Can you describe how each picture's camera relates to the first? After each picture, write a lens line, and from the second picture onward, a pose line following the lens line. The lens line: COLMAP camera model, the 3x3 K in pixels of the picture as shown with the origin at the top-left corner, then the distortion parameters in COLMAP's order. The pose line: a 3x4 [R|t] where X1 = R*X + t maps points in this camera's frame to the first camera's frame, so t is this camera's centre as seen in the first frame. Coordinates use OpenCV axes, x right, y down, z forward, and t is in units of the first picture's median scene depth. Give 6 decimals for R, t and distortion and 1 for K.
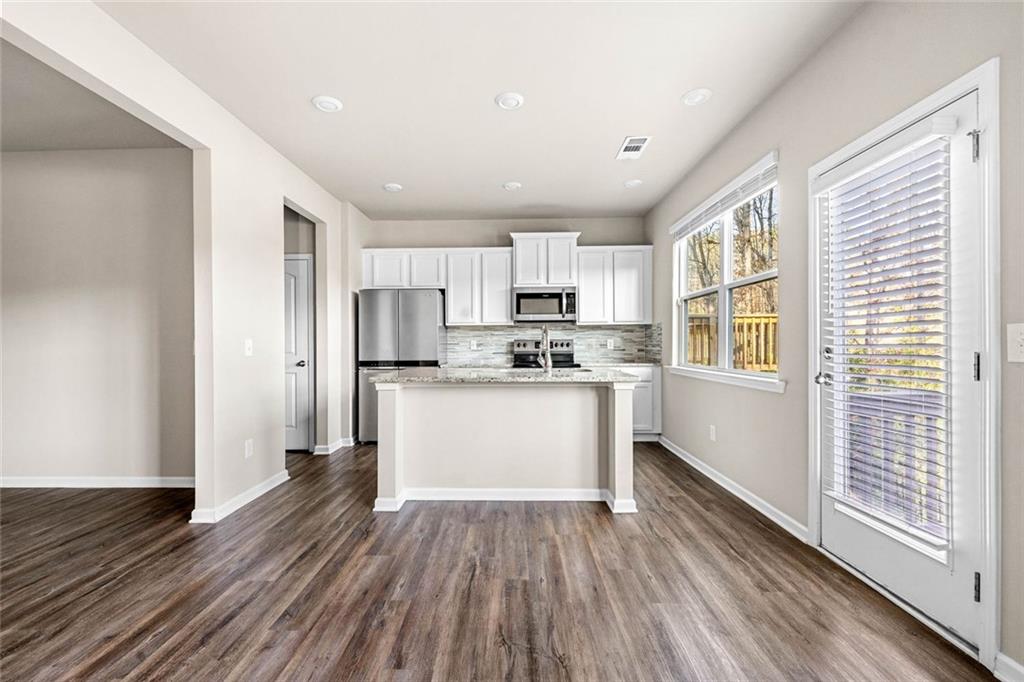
lens RADIAL K [[421.0, 0, 510.2], [0, 421.0, 341.9], [0, 0, 1]] dist [-0.003091, -0.000350]
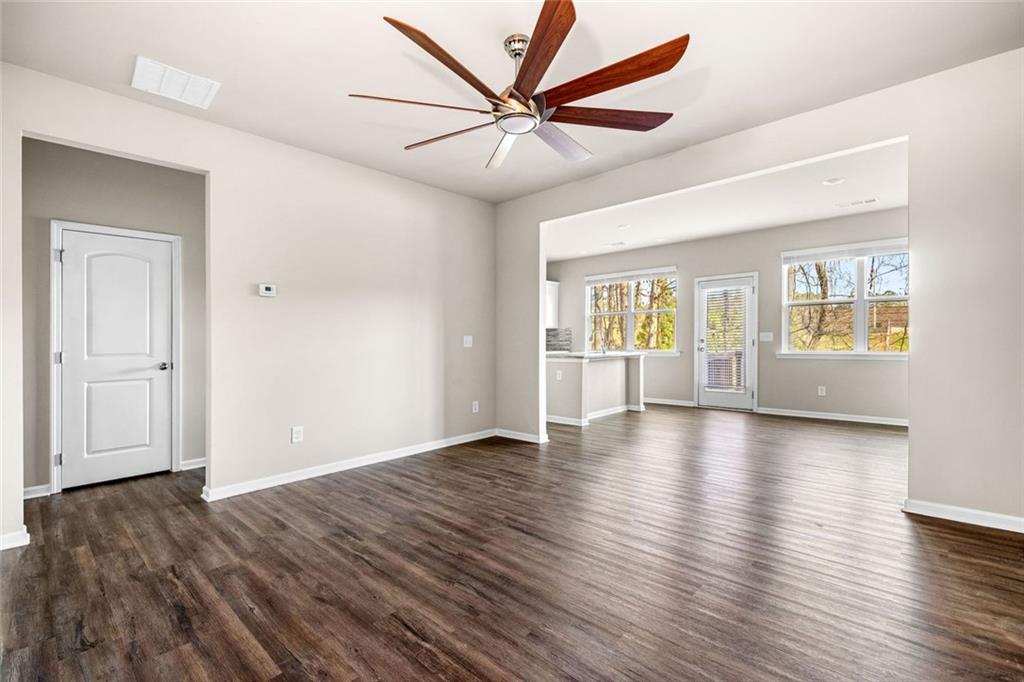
lens RADIAL K [[421.0, 0, 510.0], [0, 421.0, 347.5], [0, 0, 1]] dist [-0.003091, -0.000350]
pose [[0.683080, -0.011533, 0.730253, -2.071670], [0.003901, 0.999919, 0.012142, 0.026566], [-0.730333, -0.005445, 0.683069, -0.059361]]
